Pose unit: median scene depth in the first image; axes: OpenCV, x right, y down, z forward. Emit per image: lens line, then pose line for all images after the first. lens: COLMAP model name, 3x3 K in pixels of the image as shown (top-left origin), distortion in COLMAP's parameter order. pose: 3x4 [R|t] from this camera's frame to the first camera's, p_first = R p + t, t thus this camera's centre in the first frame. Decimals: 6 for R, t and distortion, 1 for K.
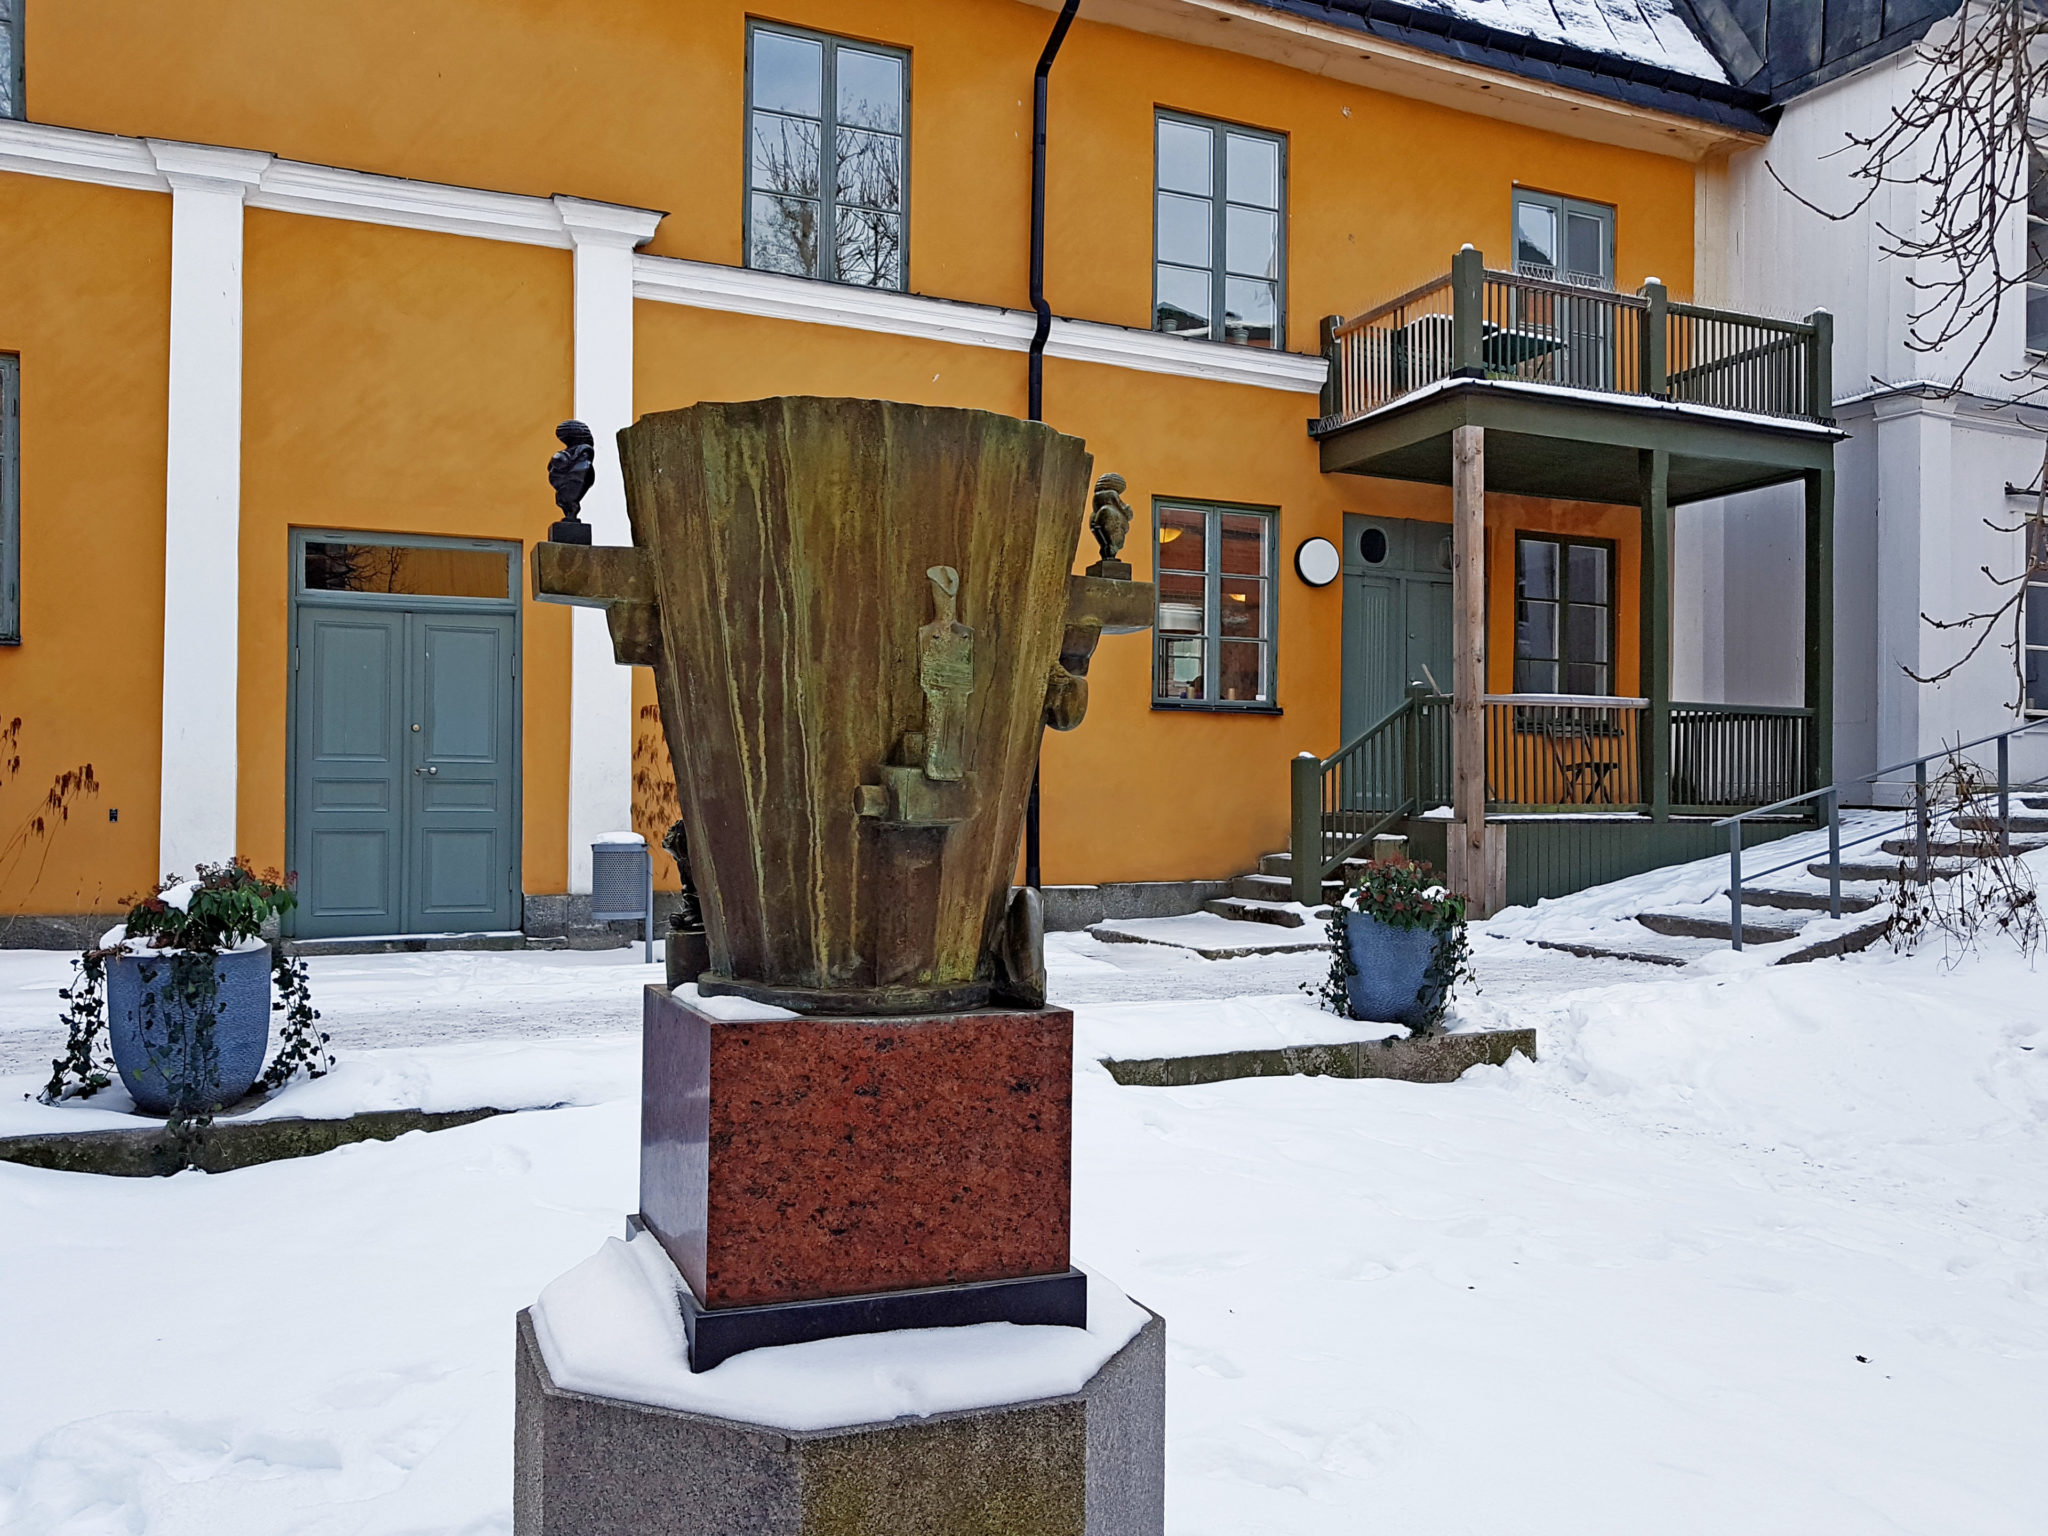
lens RADIAL K [[1642.3, 0, 1031.6], [0, 1642.3, 795.8], [0, 0, 1]] dist [-0.013470, -0.016675]
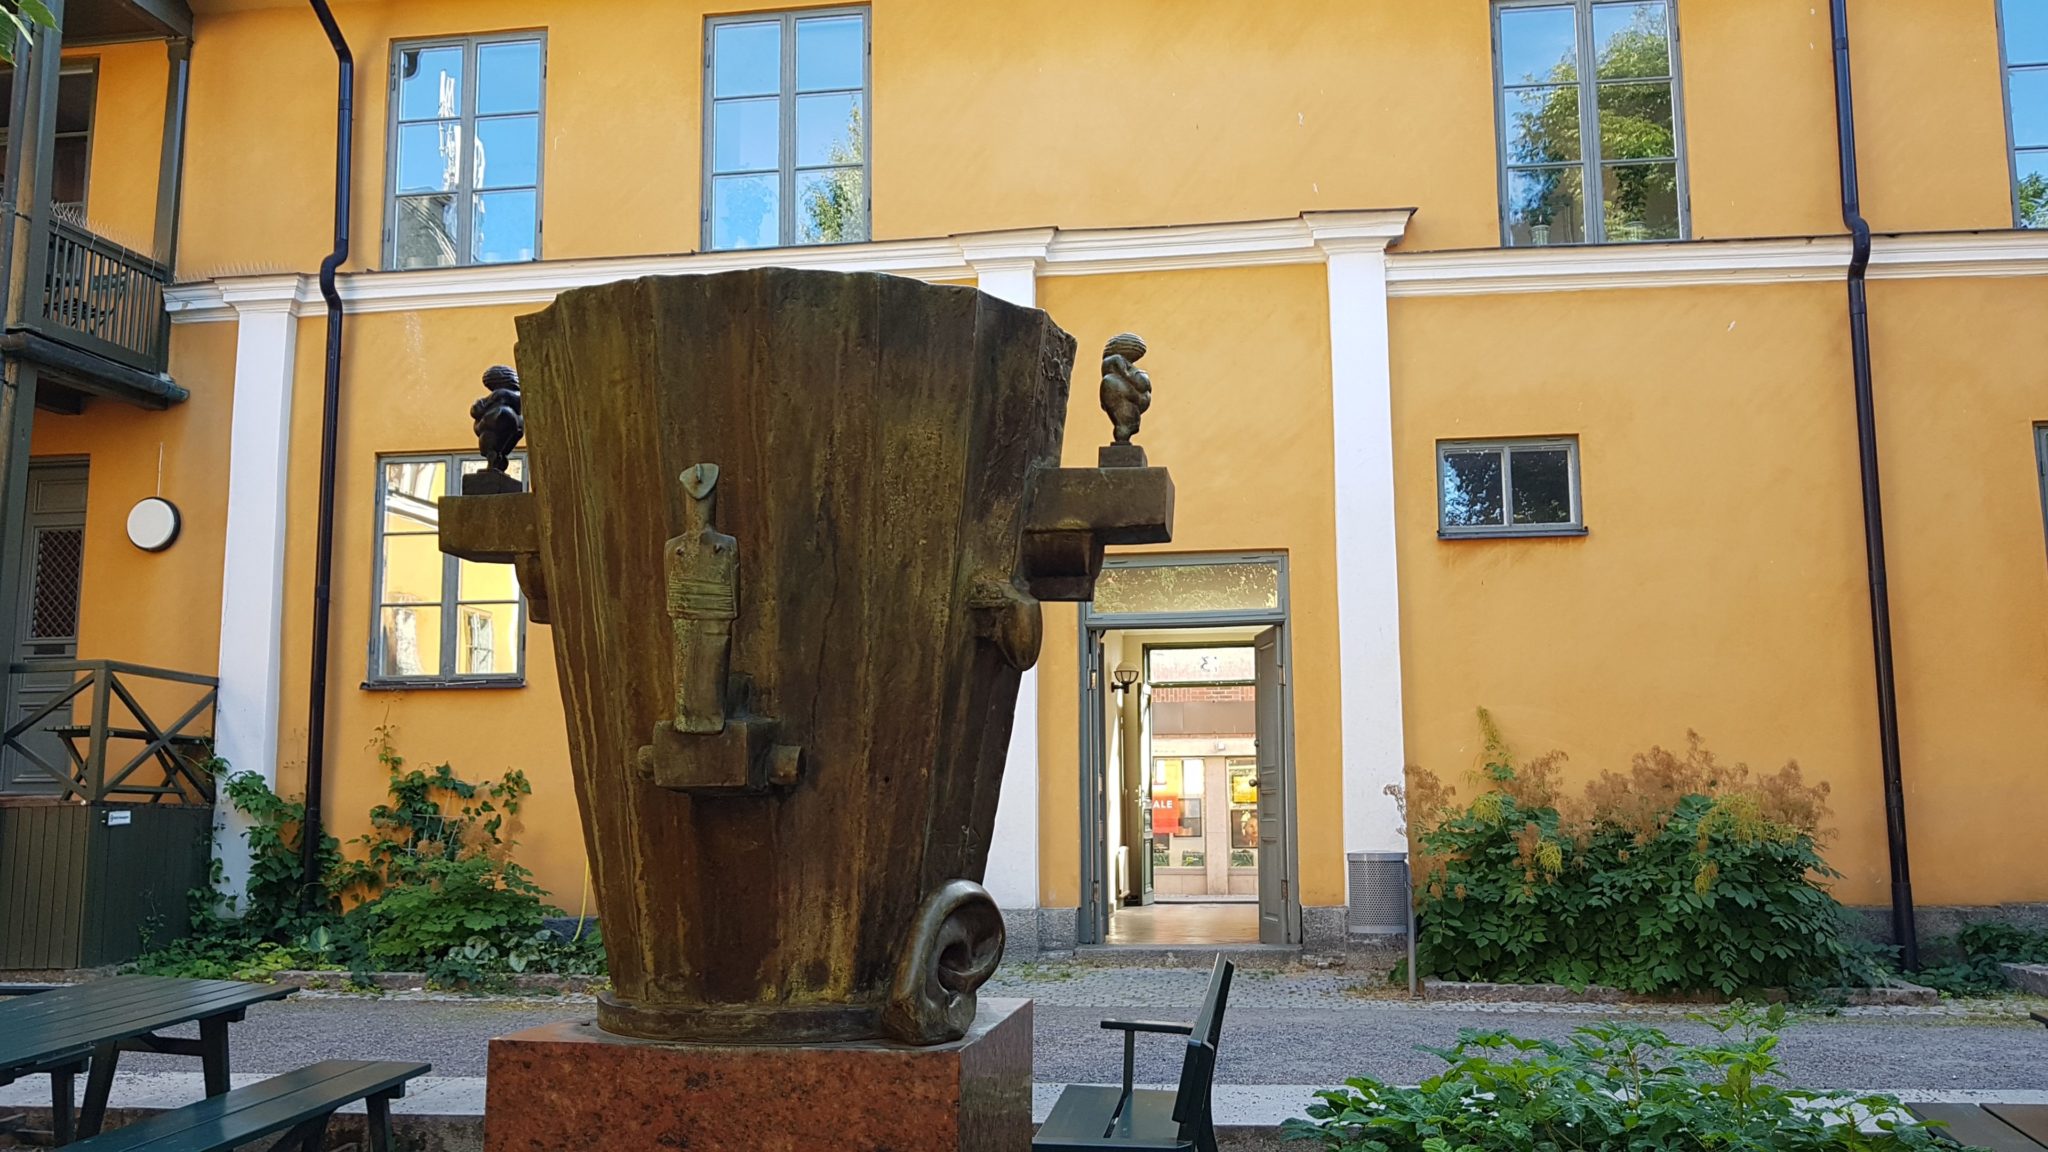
lens RADIAL K [[1641.7, 0, 1032.8], [0, 1641.7, 587.9], [0, 0, 1]] dist [-0.000568, -0.007276]
pose [[0.850692, -0.085451, -0.518673, 0.451676], [0.015232, 0.990292, -0.138168, 0.029453], [0.525444, 0.109638, 0.843735, 0.388509]]
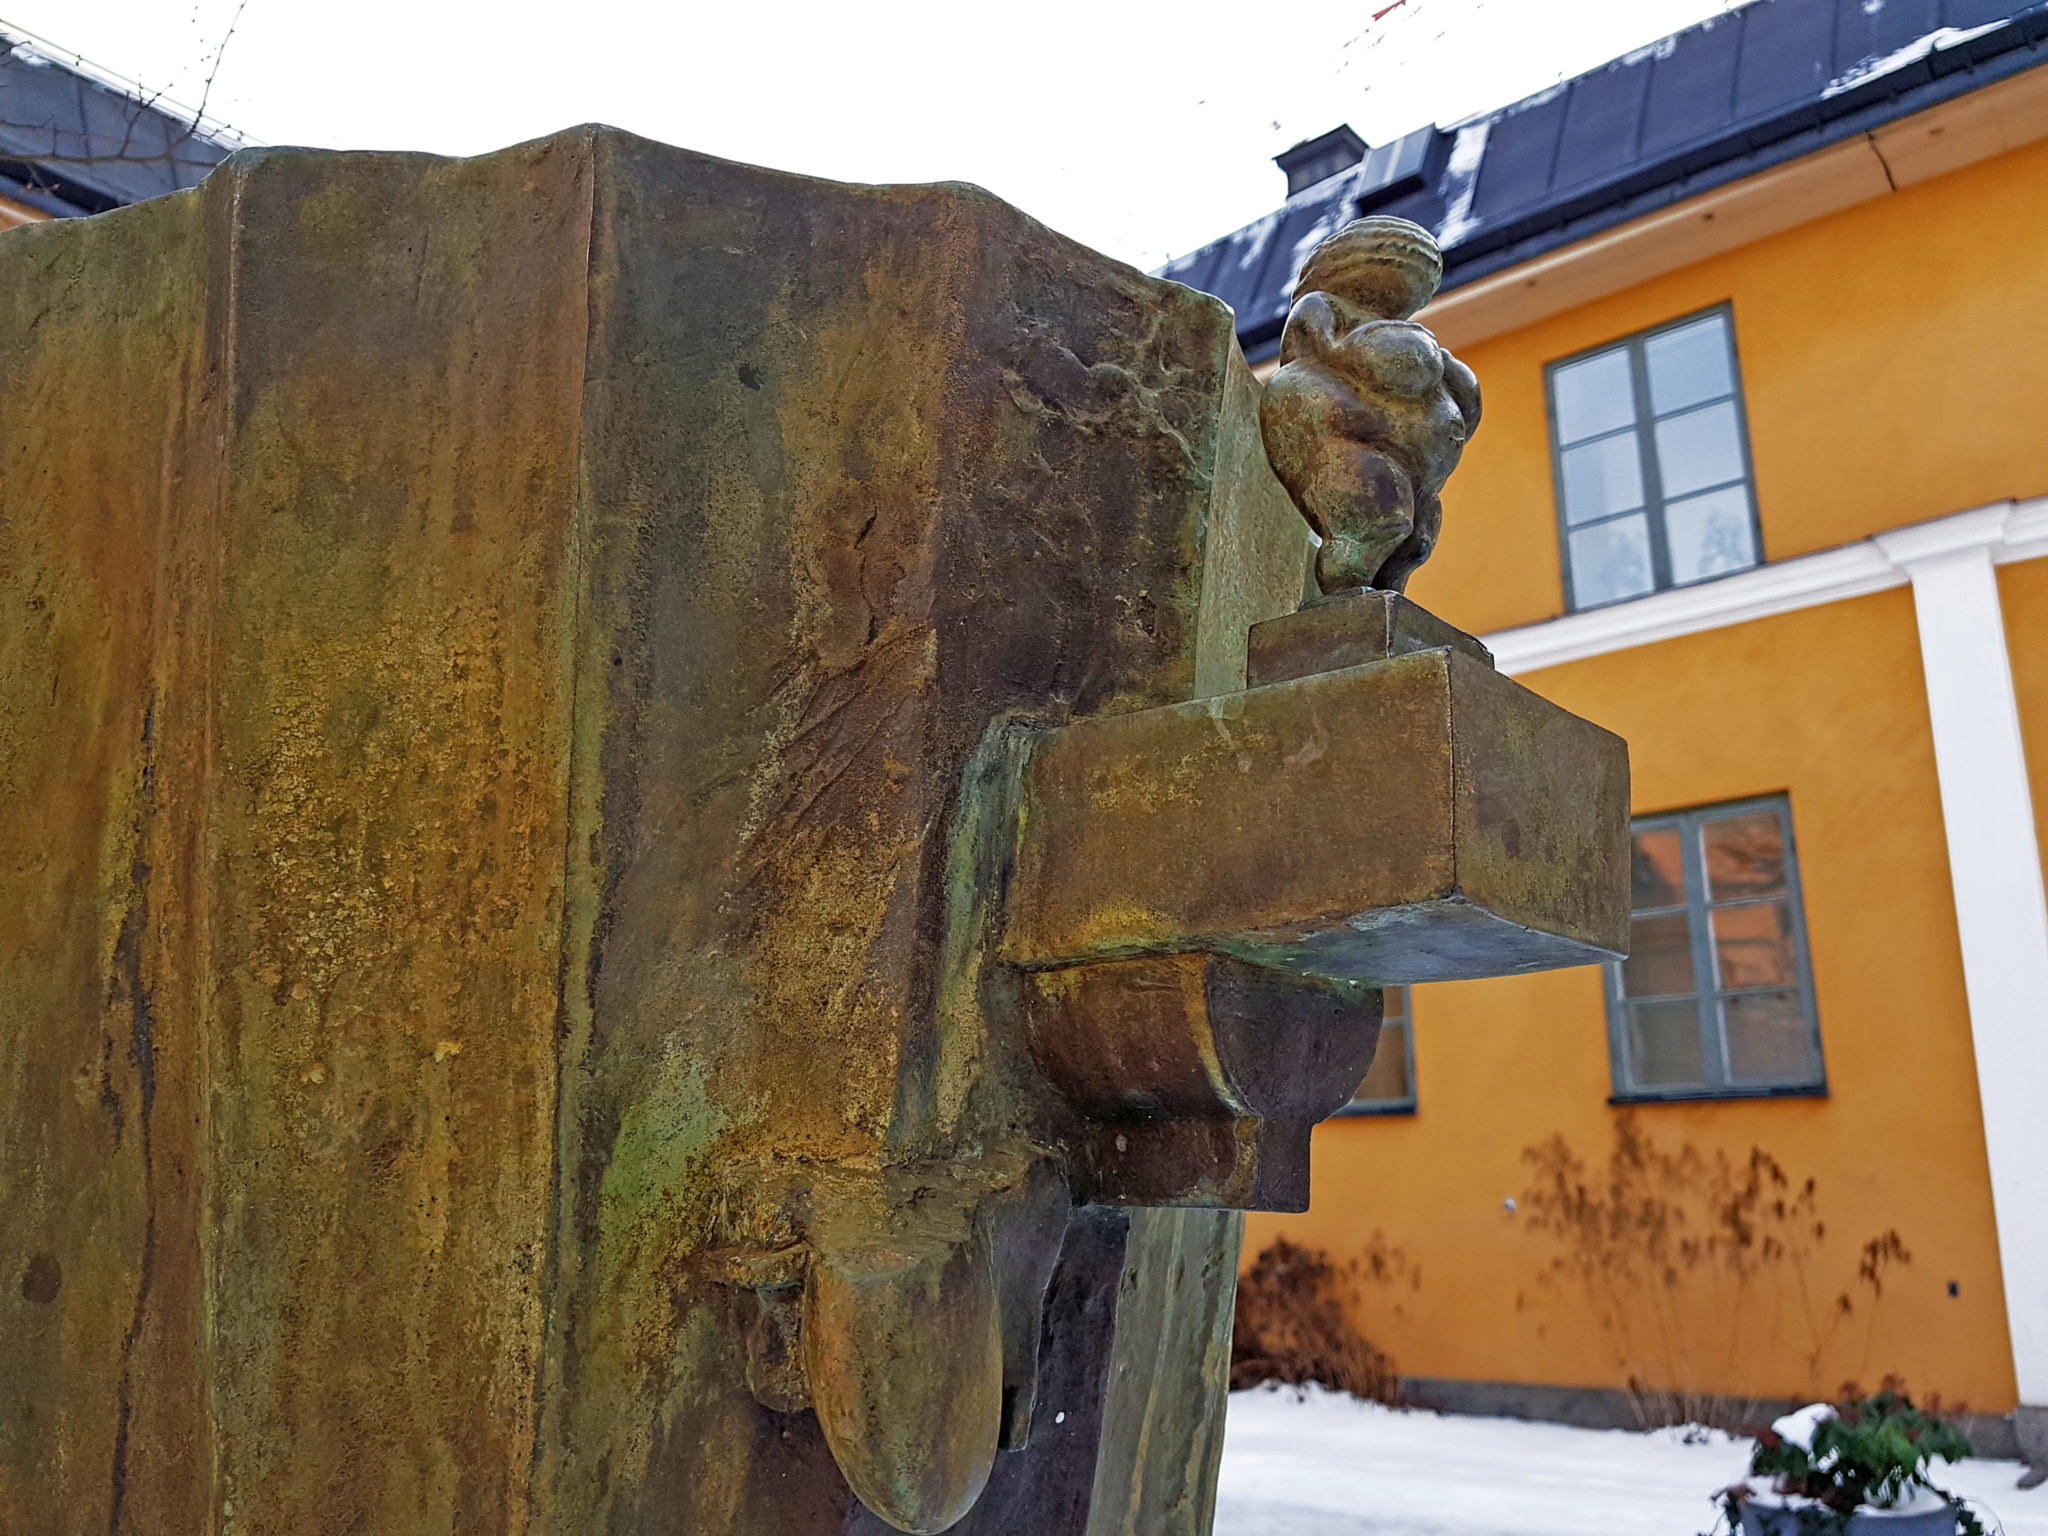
lens RADIAL K [[1642.6, 0, 1017.1], [0, 1642.6, 782.8], [0, 0, 1]] dist [-0.011013, -0.012608]
pose [[0.414881, -0.241664, -0.877195, 0.228467], [-0.002401, 0.963789, -0.266656, -0.077696], [0.909872, 0.112736, 0.399278, 0.995153]]
